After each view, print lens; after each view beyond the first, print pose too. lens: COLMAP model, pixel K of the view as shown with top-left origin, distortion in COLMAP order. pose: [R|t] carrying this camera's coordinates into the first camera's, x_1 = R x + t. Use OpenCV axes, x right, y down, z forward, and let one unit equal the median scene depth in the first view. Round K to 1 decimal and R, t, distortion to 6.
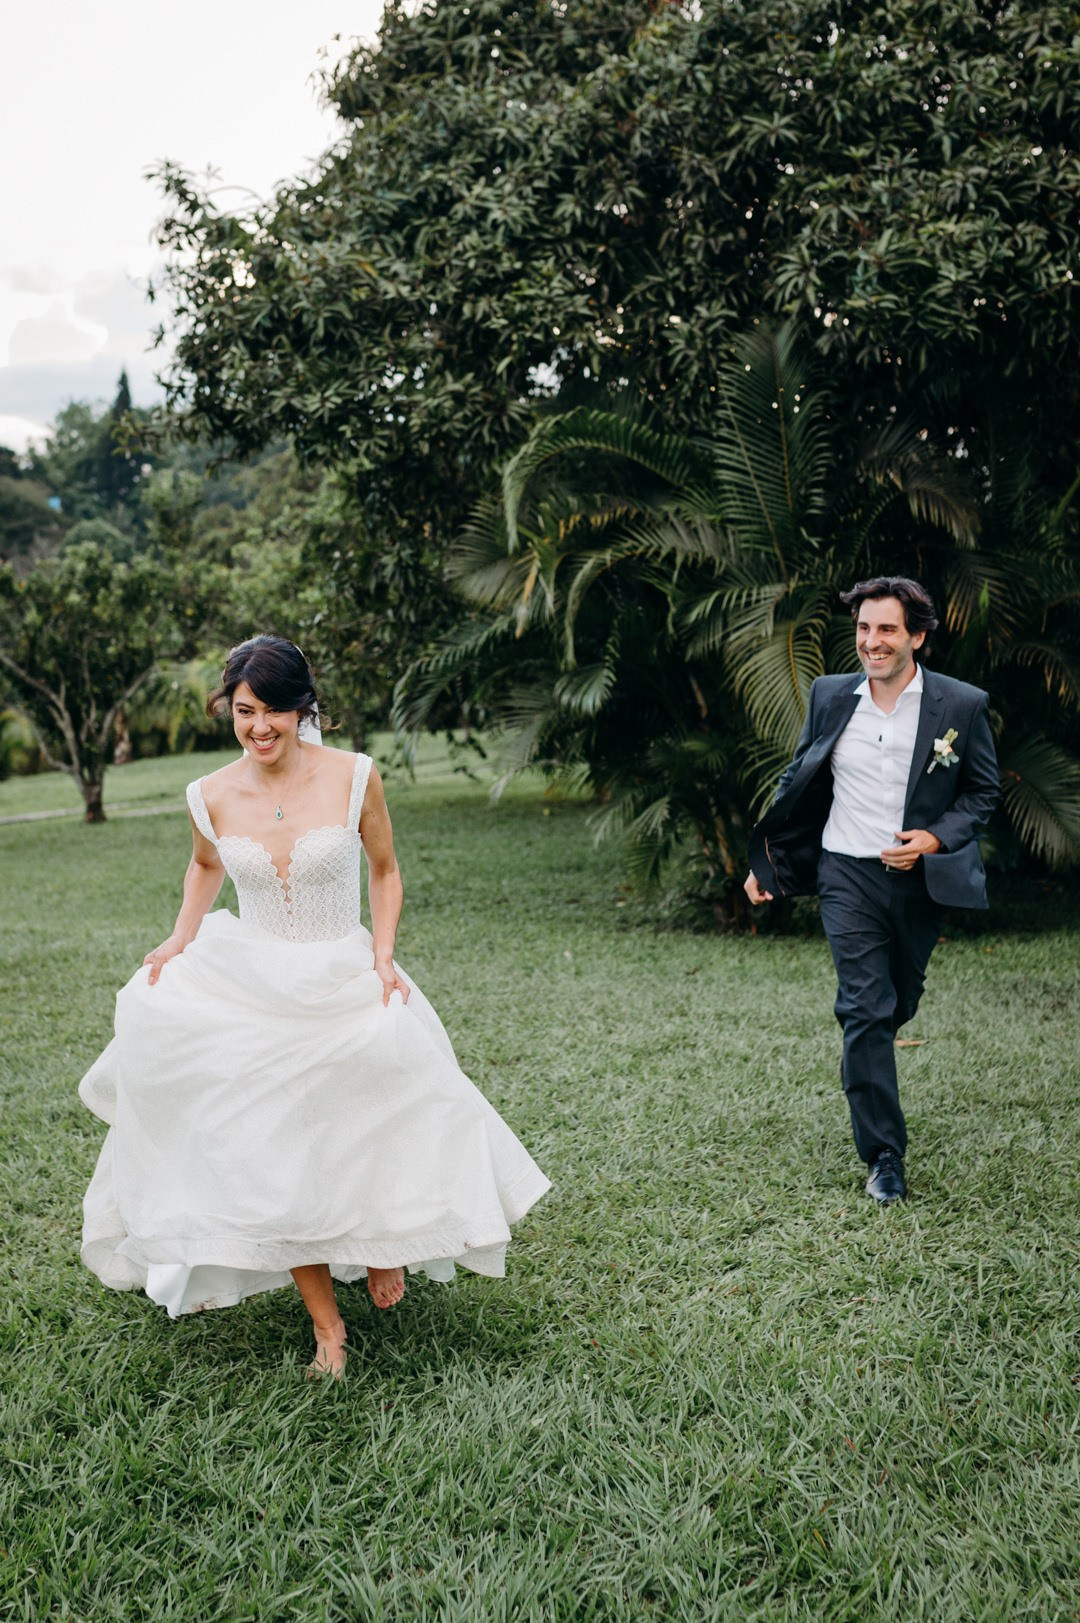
lens RADIAL K [[1990.0, 0, 540.0], [0, 1990.0, 811.5], [0, 0, 1]] dist [-0.058536, -0.034829]
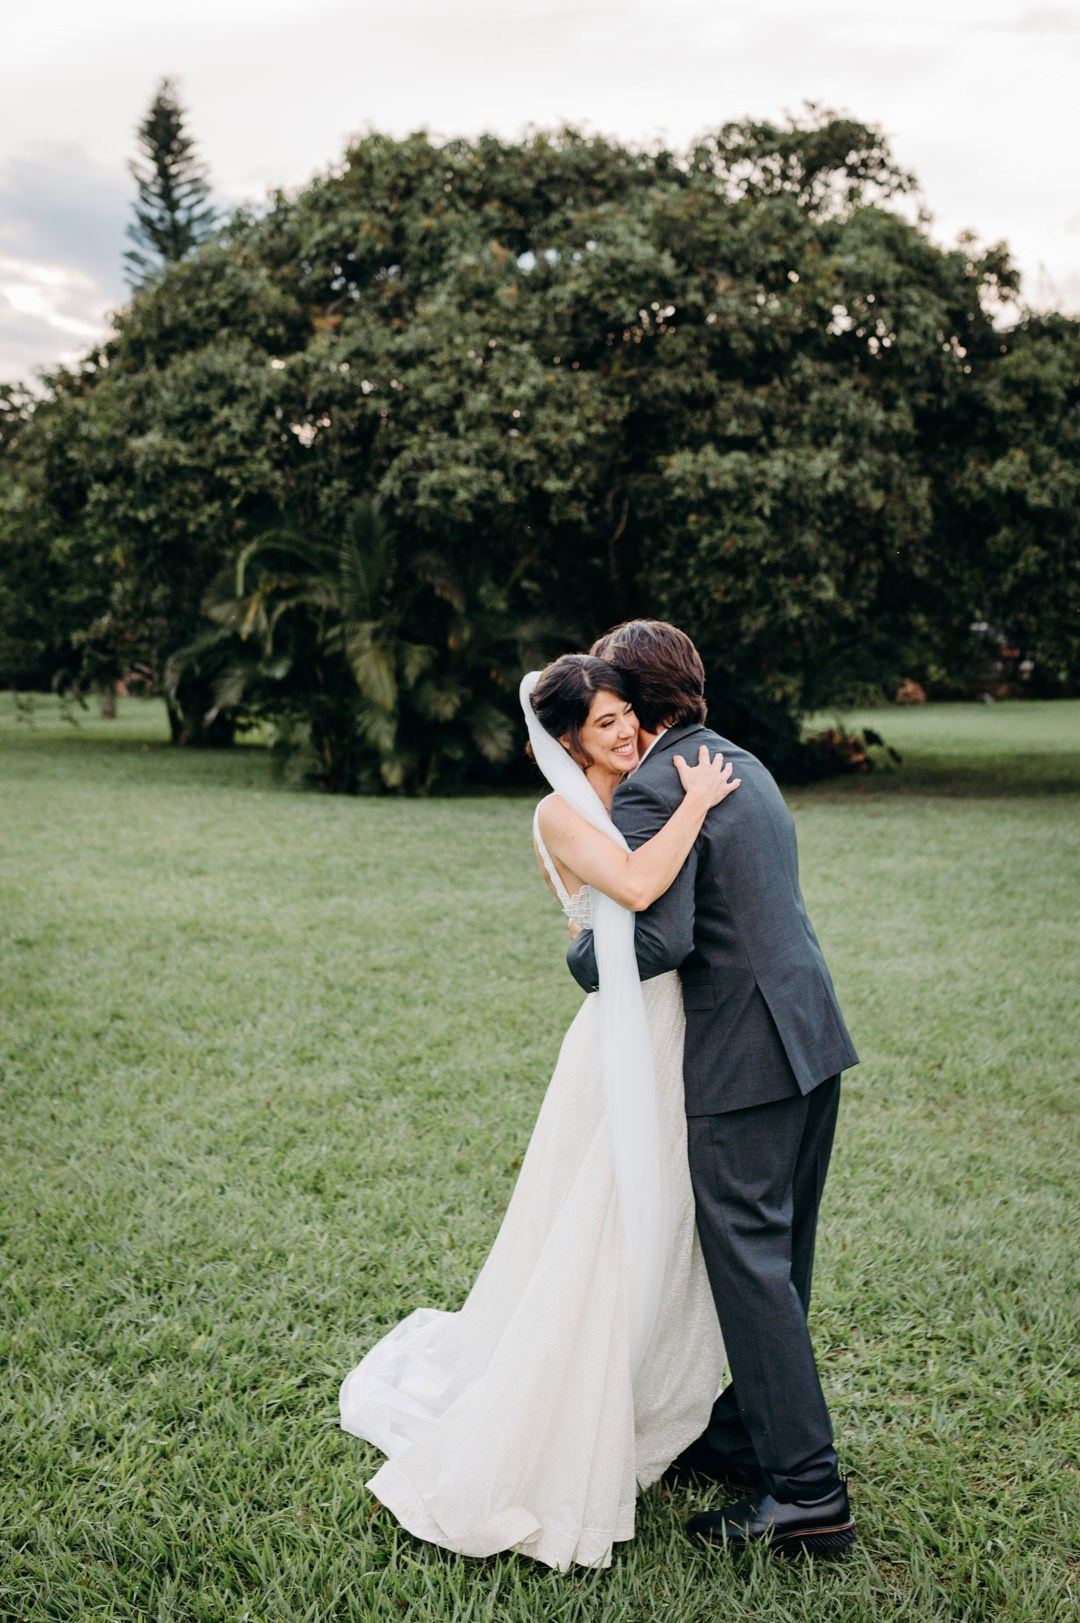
lens RADIAL K [[1990.0, 0, 540.0], [0, 1990.0, 811.5], [0, 0, 1]] dist [-0.058536, -0.034829]
pose [[0.956357, 0.041164, 0.289288, -0.296034], [-0.042783, 0.999084, -0.000729, 0.075177], [-0.289053, -0.011680, 0.957242, -1.020804]]
